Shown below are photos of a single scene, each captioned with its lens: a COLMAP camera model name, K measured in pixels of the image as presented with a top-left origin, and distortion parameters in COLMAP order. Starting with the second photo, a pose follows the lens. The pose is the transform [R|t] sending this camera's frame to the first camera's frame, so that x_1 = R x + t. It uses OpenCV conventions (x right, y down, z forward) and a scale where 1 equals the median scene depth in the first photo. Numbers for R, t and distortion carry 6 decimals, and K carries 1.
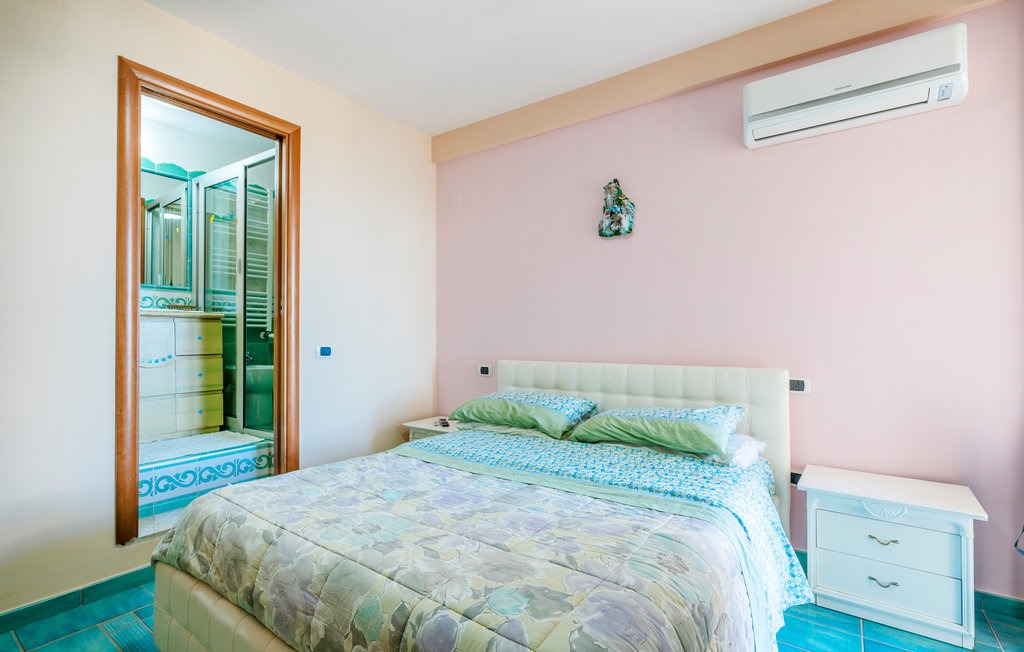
lens RADIAL K [[473.8, 0, 511.0], [0, 473.8, 329.9], [0, 0, 1]] dist [-0.001749, 0.000503]
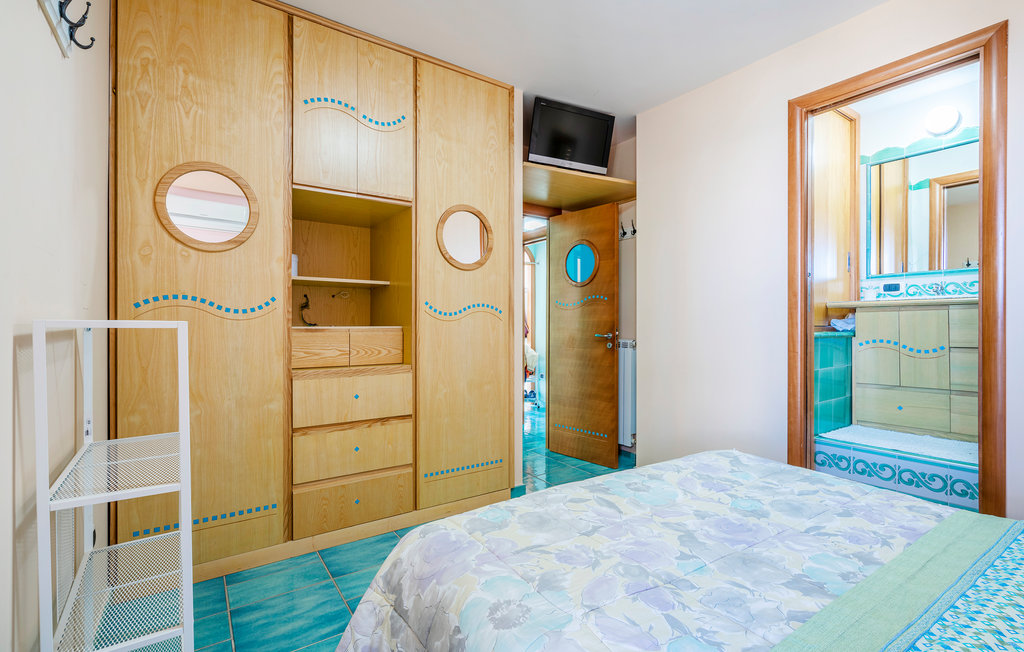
lens RADIAL K [[483.2, 0, 489.9], [0, 483.2, 324.3], [0, 0, 1]] dist [0.000307, 0.000261]
pose [[-0.393658, 0.000923, -0.919256, 0.564275], [0.010957, 0.999933, -0.003688, 0.006198], [0.919192, -0.011524, -0.393642, 0.669552]]
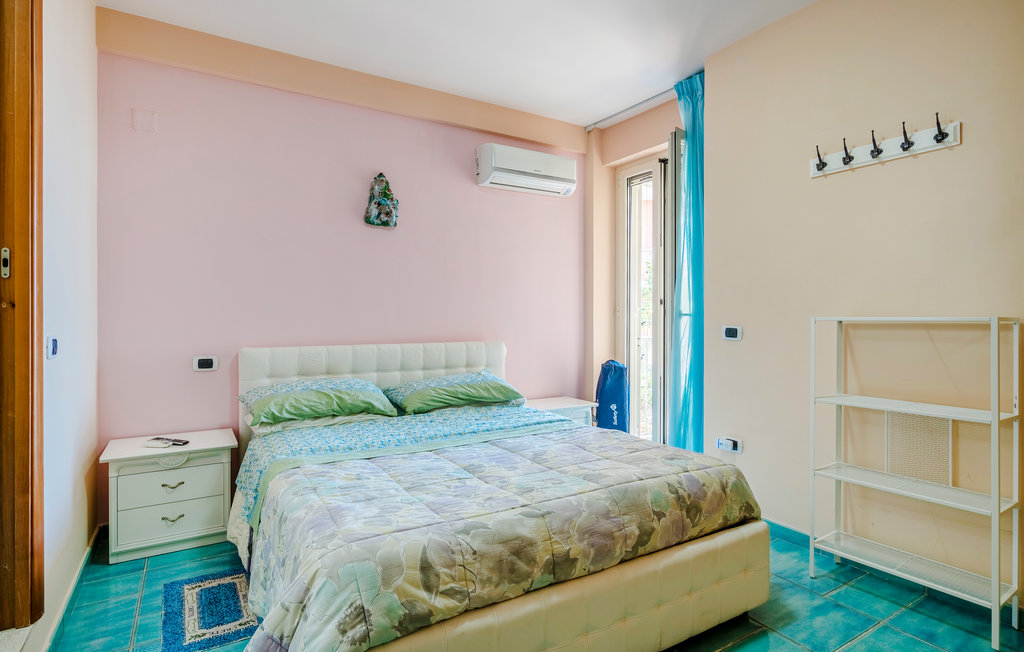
lens RADIAL K [[476.9, 0, 526.7], [0, 476.9, 318.7], [0, 0, 1]] dist [-0.003435, 0.000077]
pose [[0.394812, 0.001957, 0.918760, -0.836654], [-0.017154, 0.999839, 0.005242, 0.001942], [-0.918602, -0.017829, 0.394782, 0.343360]]
